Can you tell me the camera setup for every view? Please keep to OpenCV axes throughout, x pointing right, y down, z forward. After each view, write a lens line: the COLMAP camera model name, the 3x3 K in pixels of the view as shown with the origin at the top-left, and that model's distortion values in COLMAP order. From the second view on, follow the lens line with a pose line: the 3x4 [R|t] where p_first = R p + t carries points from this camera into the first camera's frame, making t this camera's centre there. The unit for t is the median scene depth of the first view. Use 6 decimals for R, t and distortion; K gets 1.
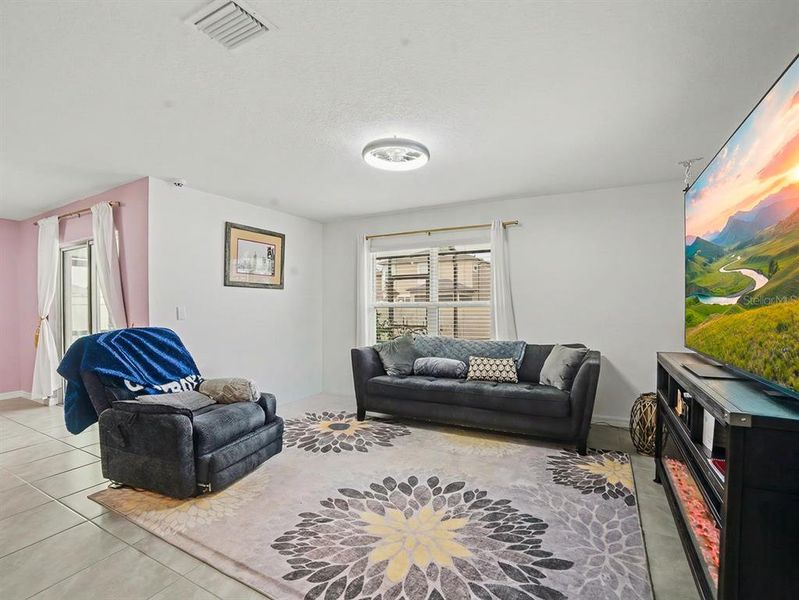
lens RADIAL K [[380.7, 0, 393.8], [0, 380.7, 307.8], [0, 0, 1]] dist [-0.049528, 0.008138]
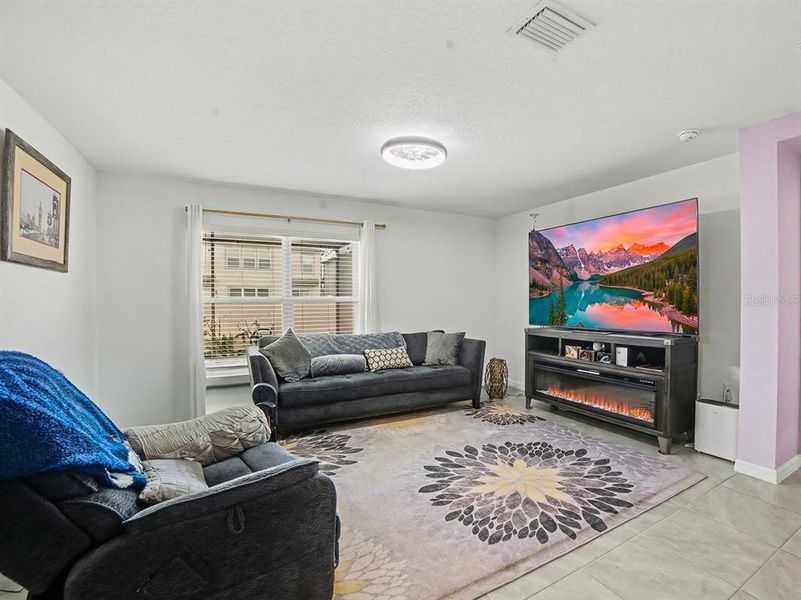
lens RADIAL K [[381.6, 0, 451.6], [0, 381.6, 303.3], [0, 0, 1]] dist [-0.049528, 0.008138]
pose [[0.509486, -0.006243, 0.860456, -0.676116], [0.012450, 0.999922, -0.000117, 0.006298], [-0.860389, 0.010772, 0.509525, 0.323122]]
